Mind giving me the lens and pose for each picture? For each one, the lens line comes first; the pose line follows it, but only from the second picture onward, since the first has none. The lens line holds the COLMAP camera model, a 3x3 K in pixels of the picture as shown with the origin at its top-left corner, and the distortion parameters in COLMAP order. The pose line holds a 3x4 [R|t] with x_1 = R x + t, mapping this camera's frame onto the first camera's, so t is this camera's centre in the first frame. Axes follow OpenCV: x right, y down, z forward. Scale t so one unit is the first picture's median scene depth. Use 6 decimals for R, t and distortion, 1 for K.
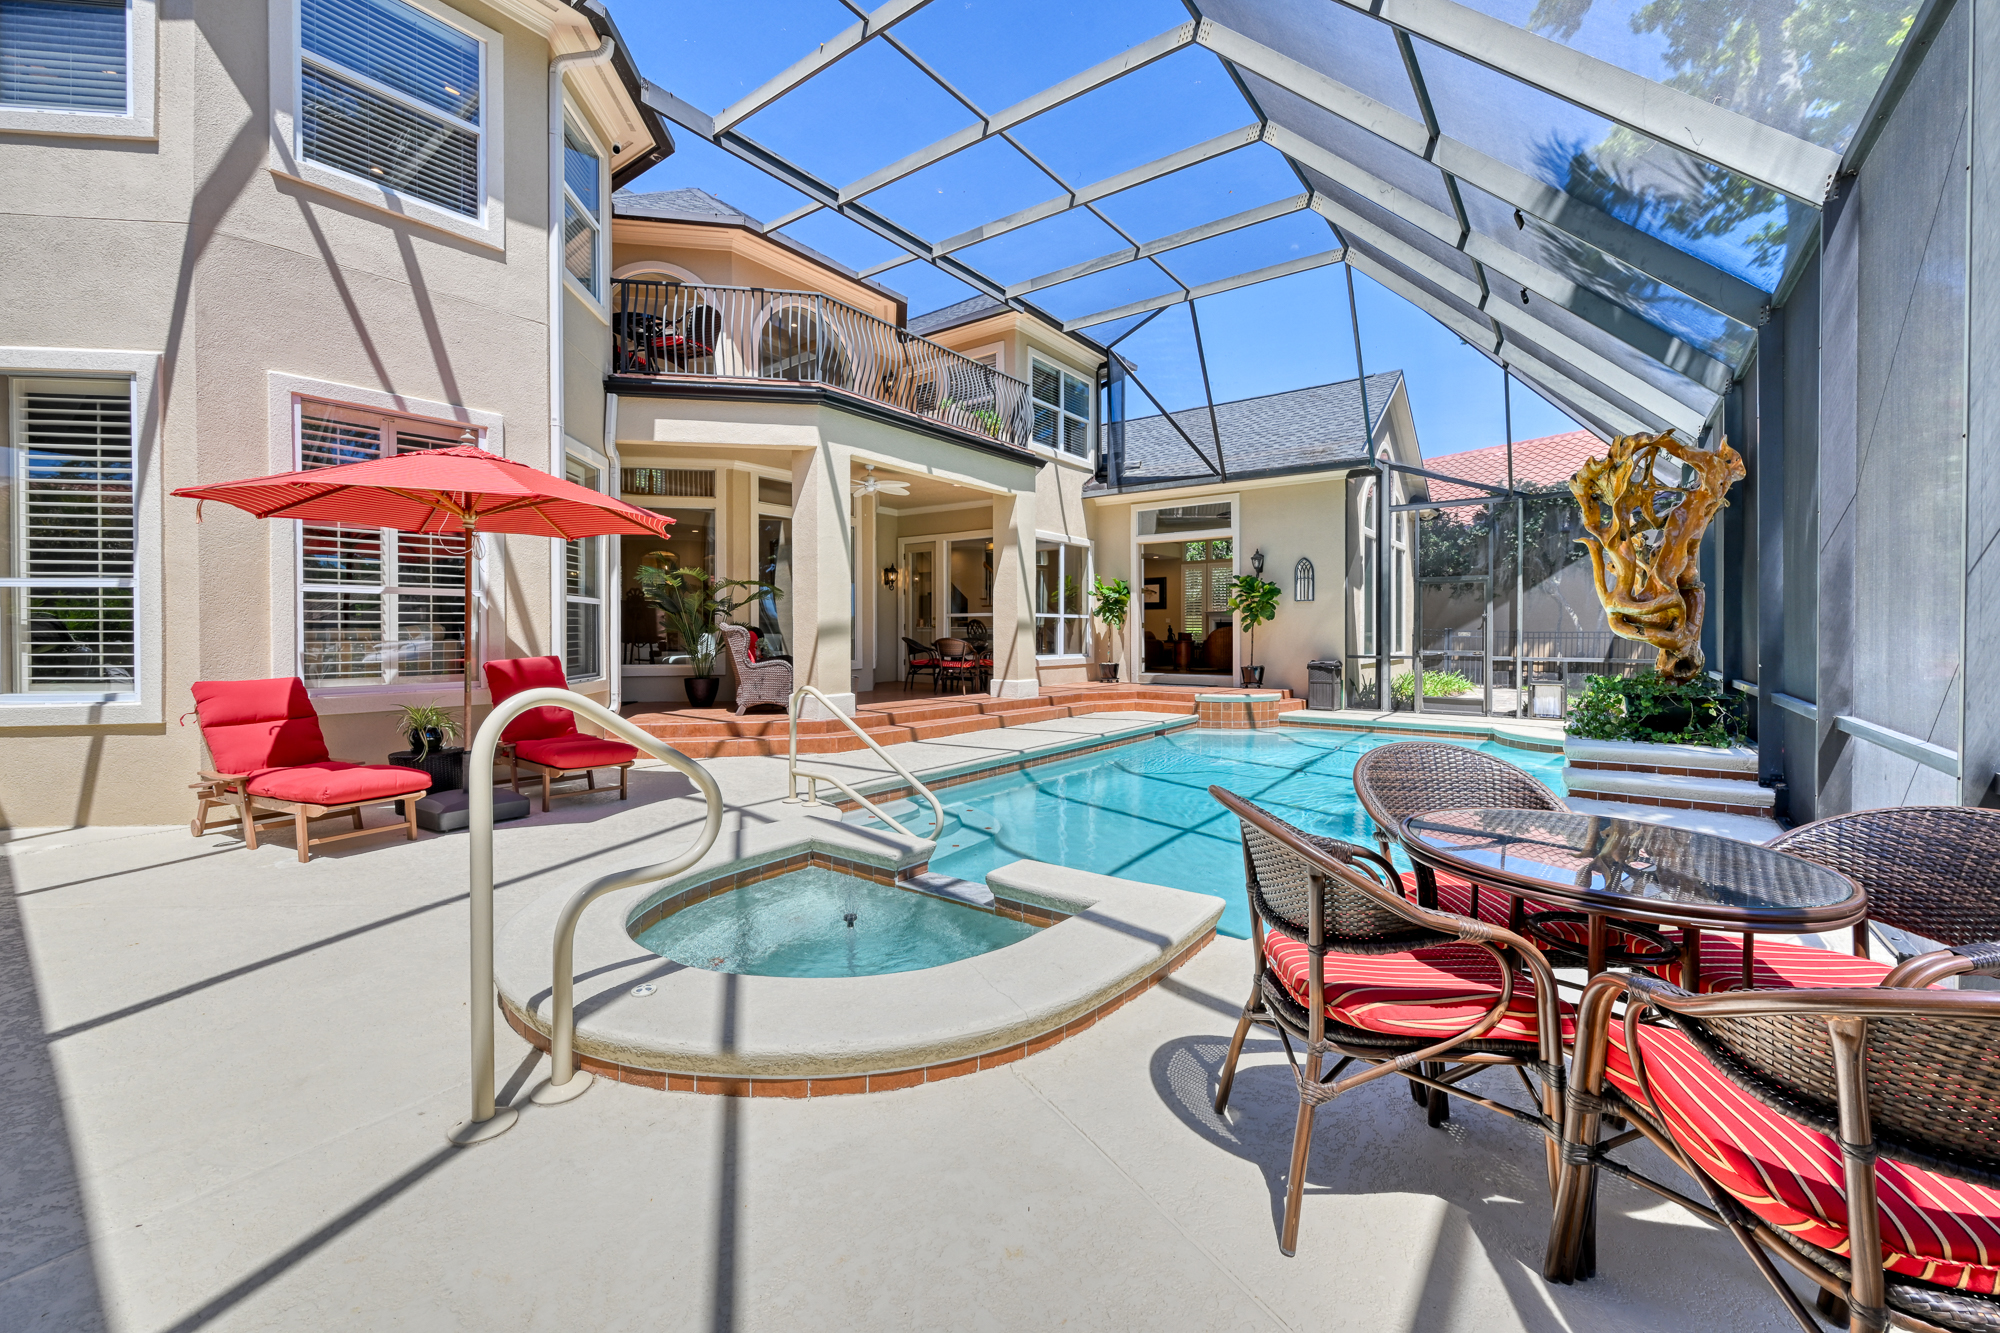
lens RADIAL K [[800.2, 0, 996.4], [0, 800.2, 639.6], [0, 0, 1]] dist [-0.004230, 0.000857]
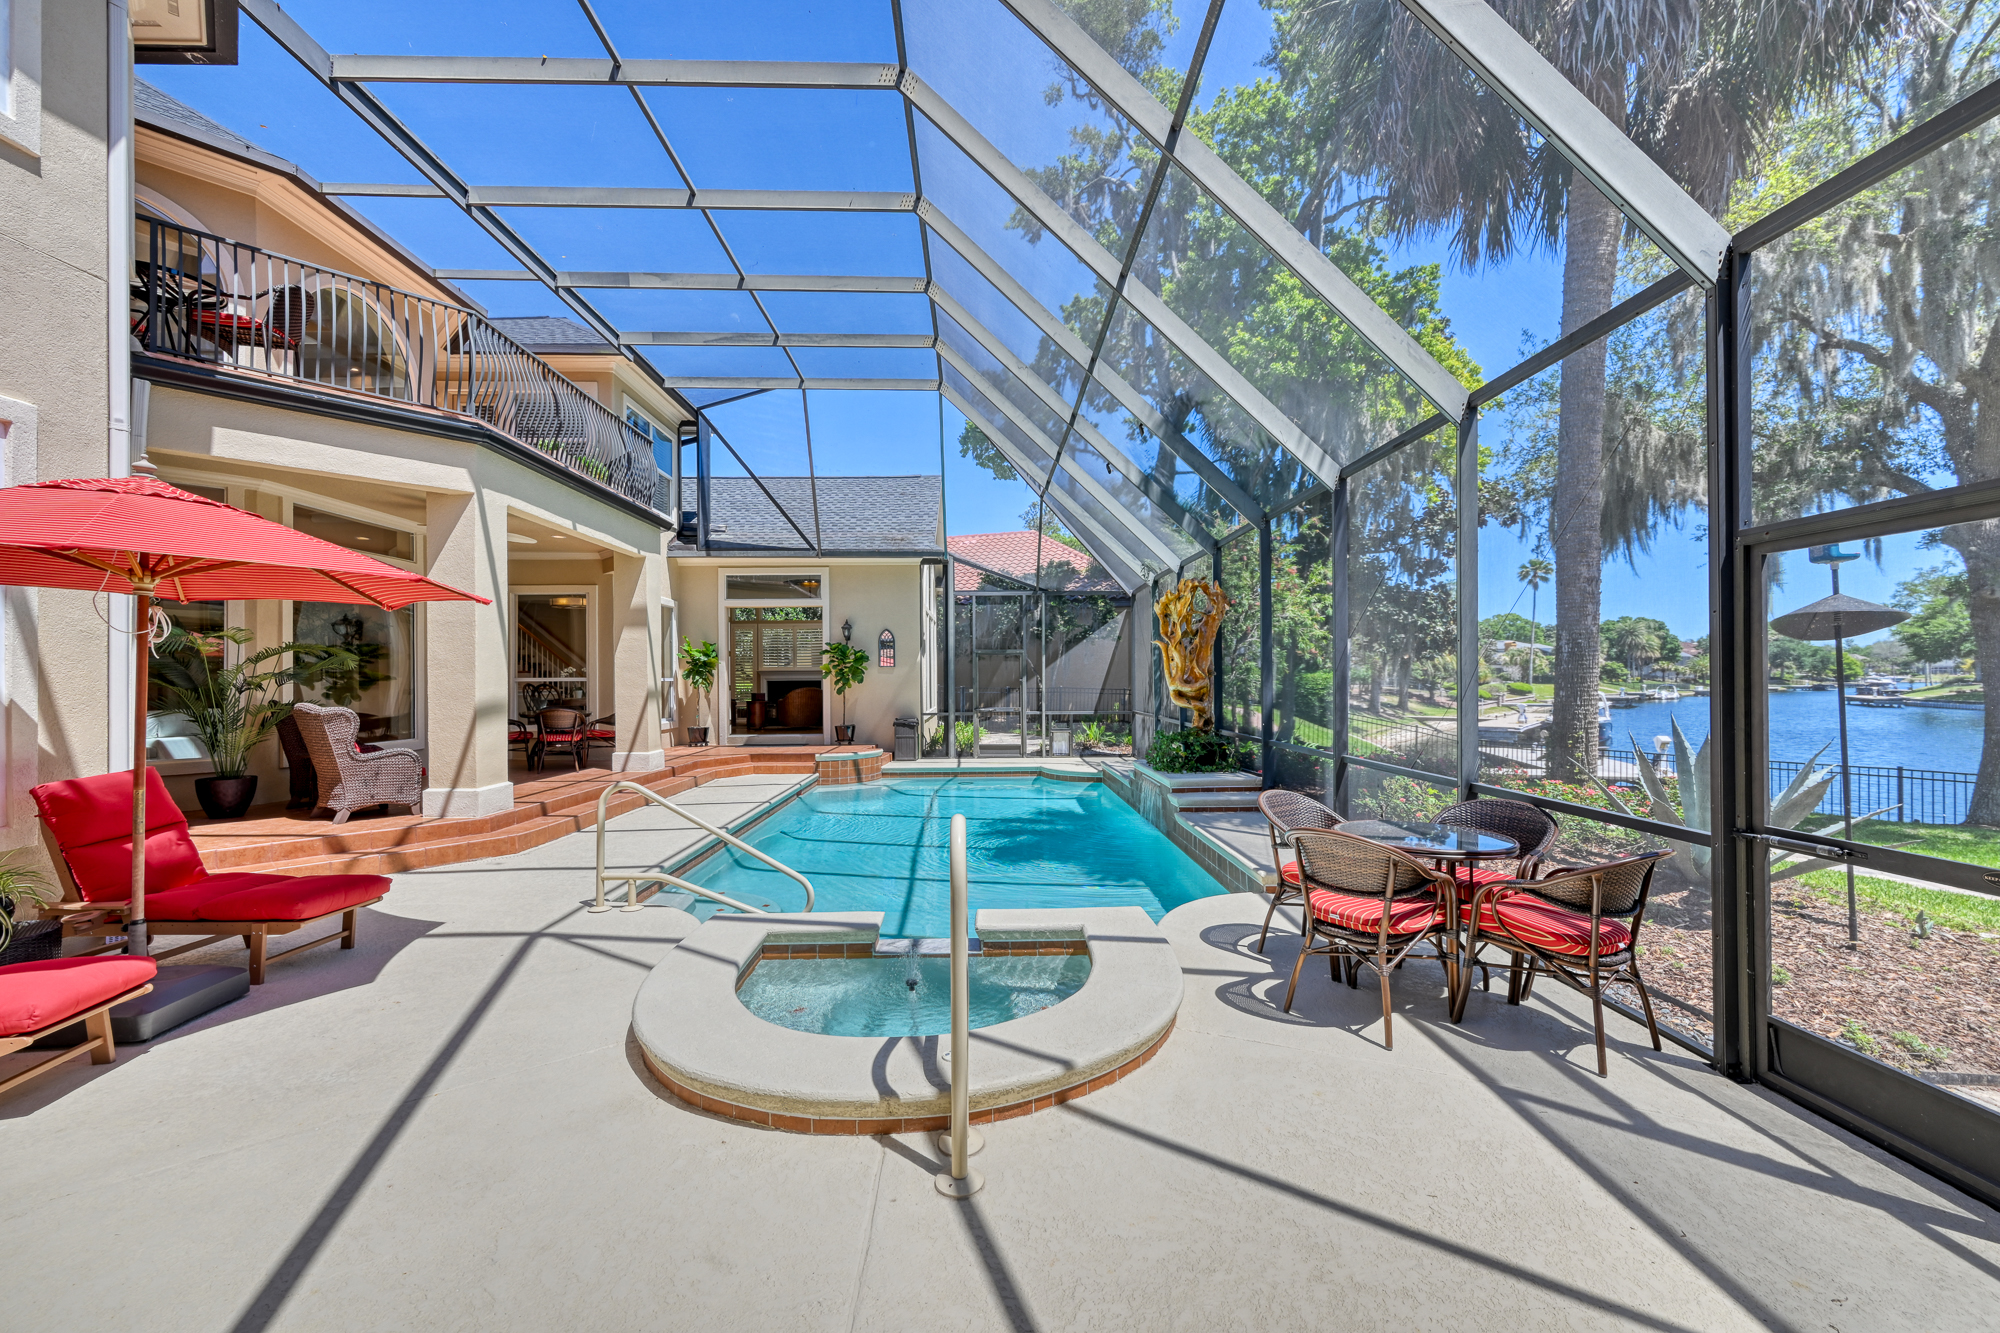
lens RADIAL K [[800.2, 0, 995.6], [0, 800.2, 672.8], [0, 0, 1]] dist [-0.004230, 0.000857]
pose [[0.783317, 0.000008, 0.621622, -0.233576], [0.010976, 0.999844, -0.013844, -0.025143], [-0.621525, 0.017667, 0.783195, 0.000937]]
